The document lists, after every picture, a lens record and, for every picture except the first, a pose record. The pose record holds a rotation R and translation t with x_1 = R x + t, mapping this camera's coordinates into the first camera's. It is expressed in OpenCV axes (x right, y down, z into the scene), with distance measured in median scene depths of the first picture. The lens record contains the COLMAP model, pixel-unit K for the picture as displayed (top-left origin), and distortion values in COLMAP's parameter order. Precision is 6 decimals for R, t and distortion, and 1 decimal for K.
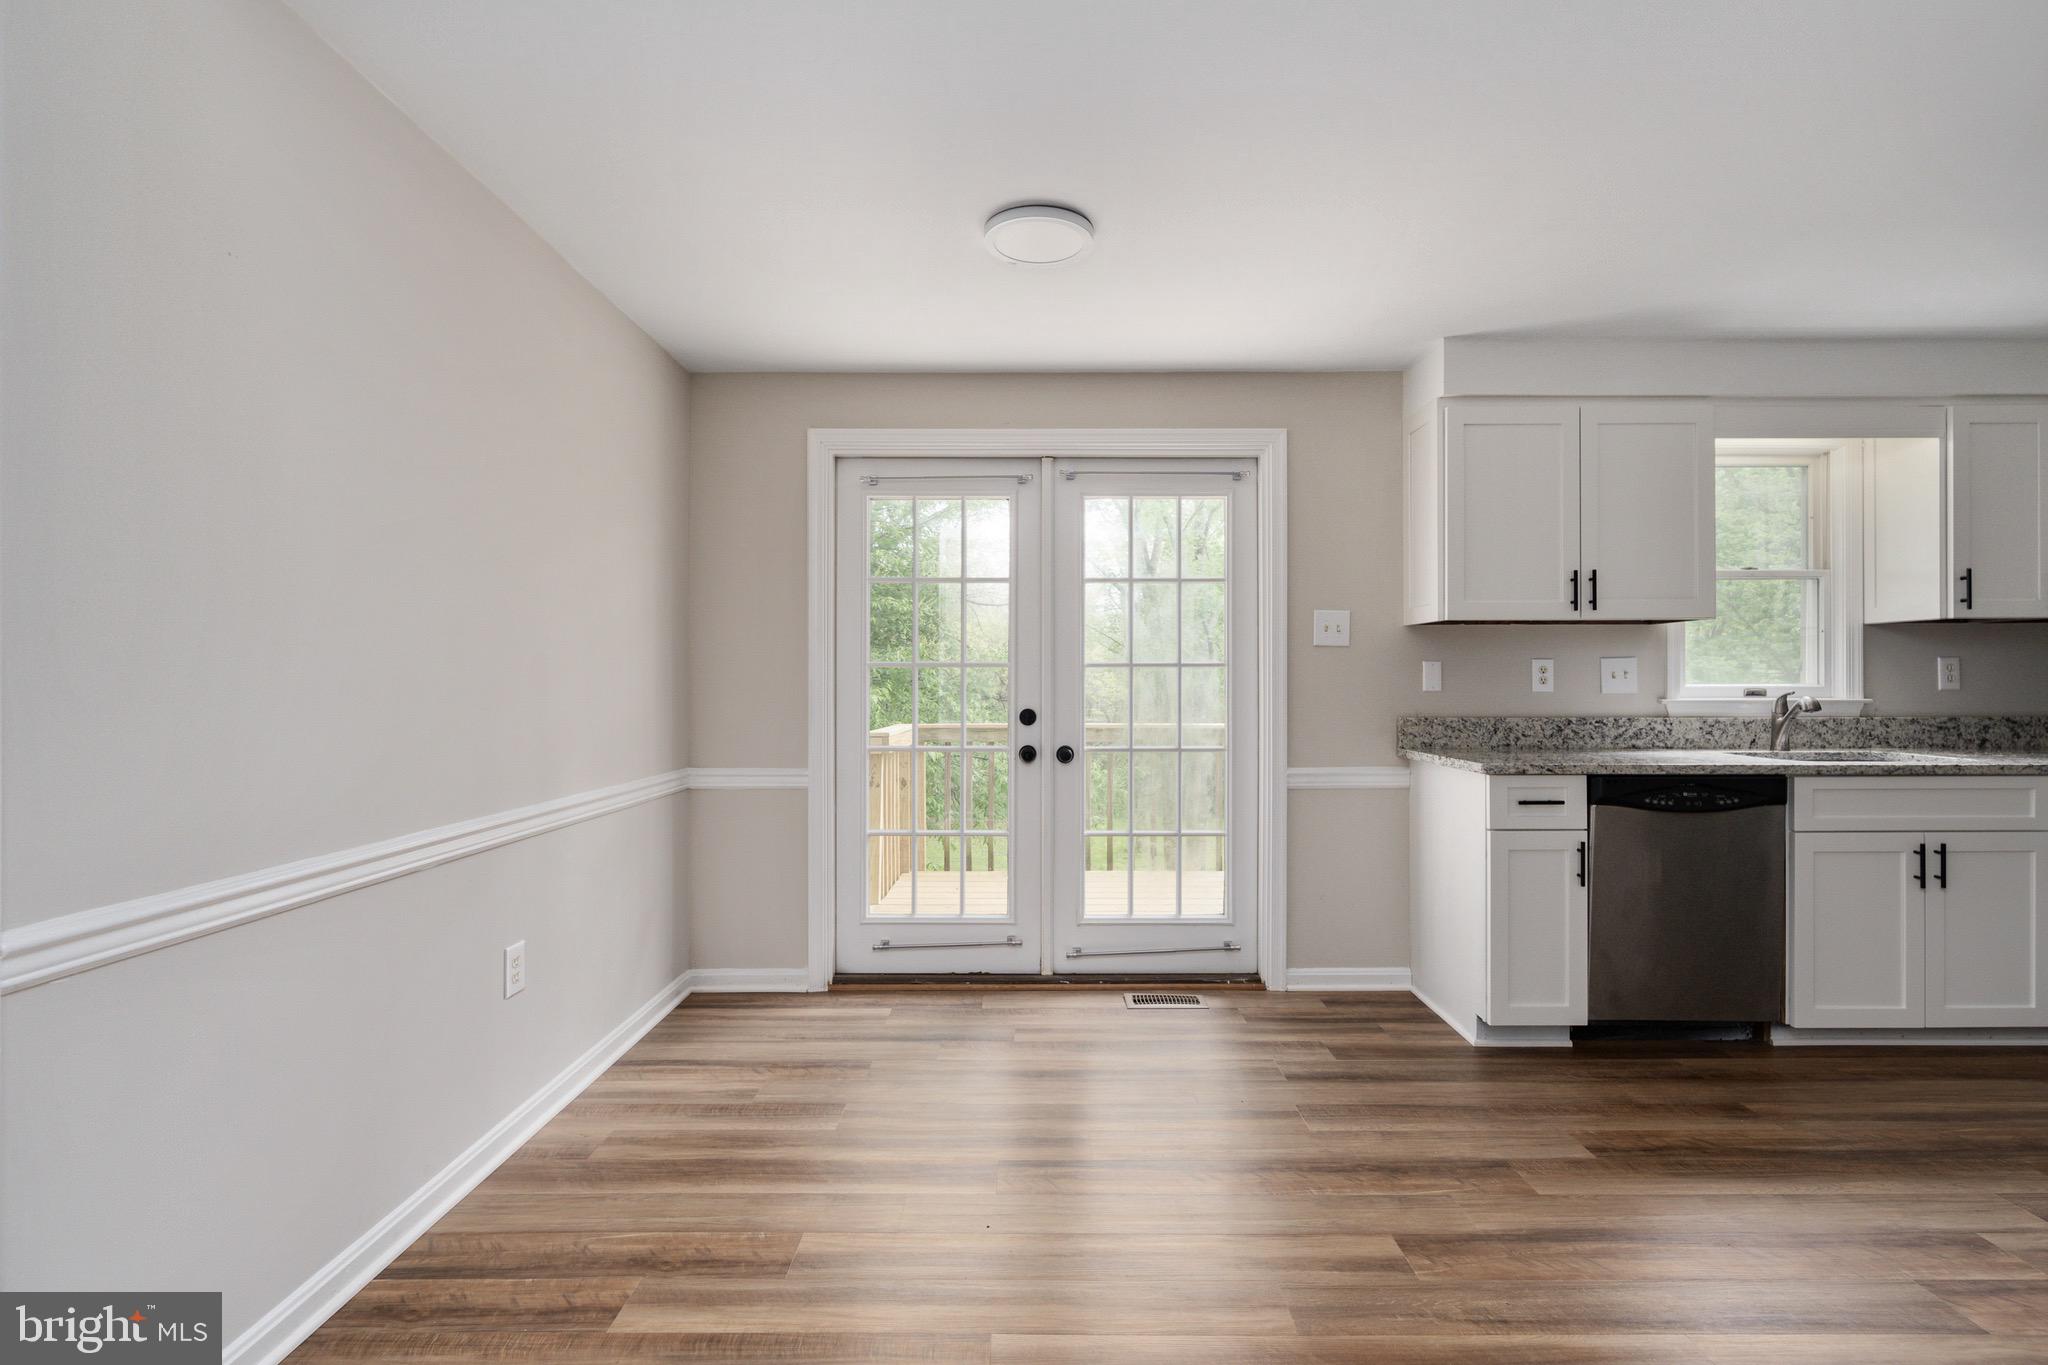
lens RADIAL K [[921.9, 0, 1036.7], [0, 921.9, 684.0], [0, 0, 1]] dist [-0.009258, 0.002731]
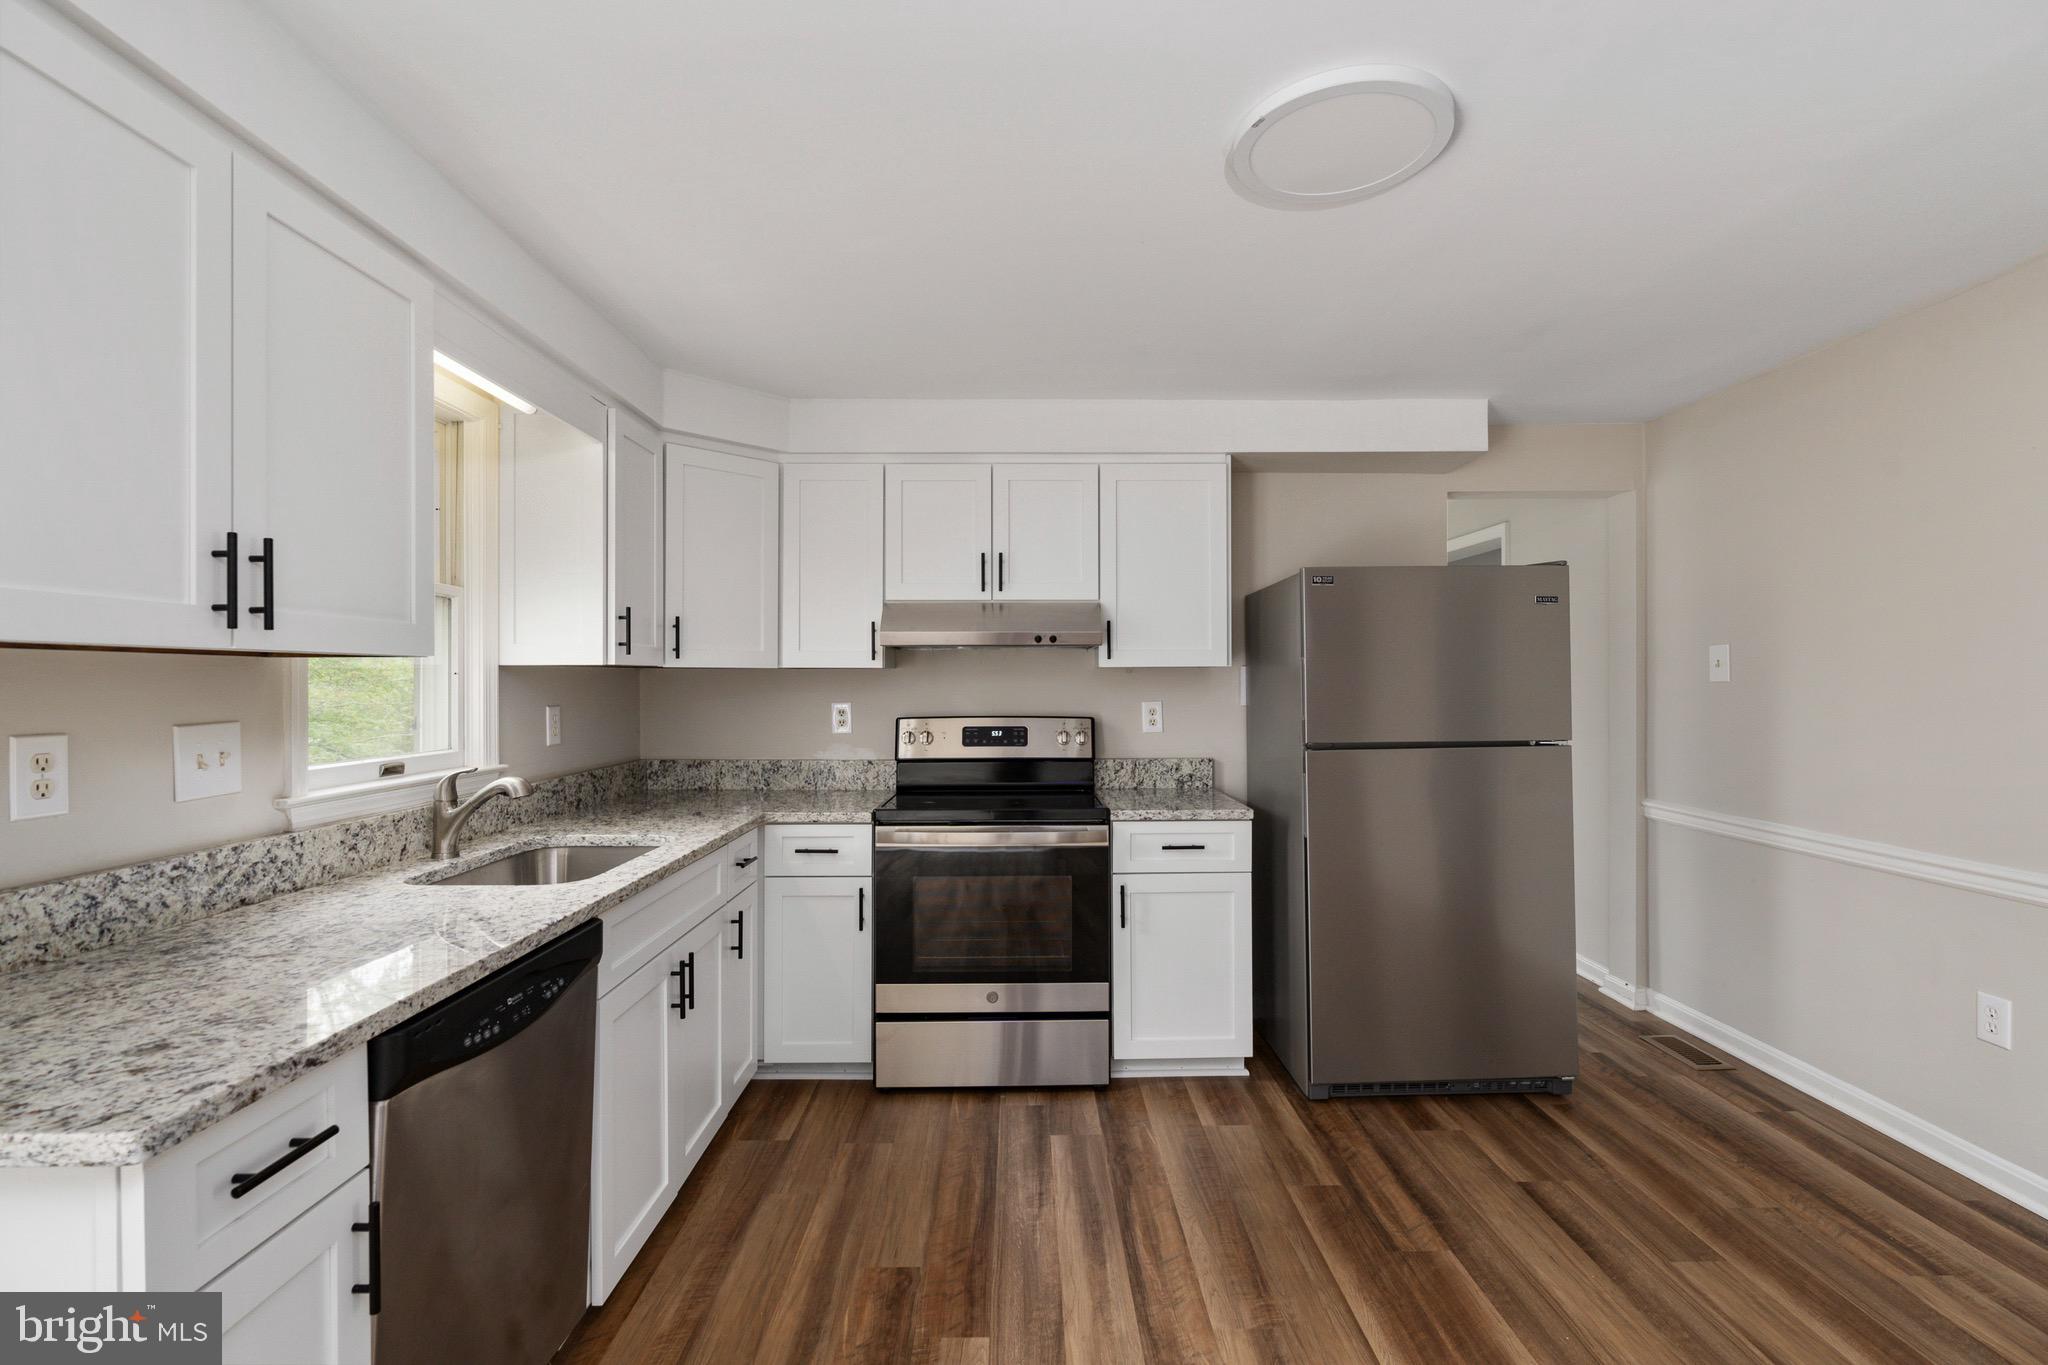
lens RADIAL K [[921.9, 0, 1027.5], [0, 921.9, 679.7], [0, 0, 1]] dist [-0.009258, 0.002731]
pose [[-0.017004, 0.004970, 0.999843, 0.161192], [0.005219, 0.999974, -0.004882, -0.052067], [-0.999842, 0.005135, -0.017029, 0.639699]]
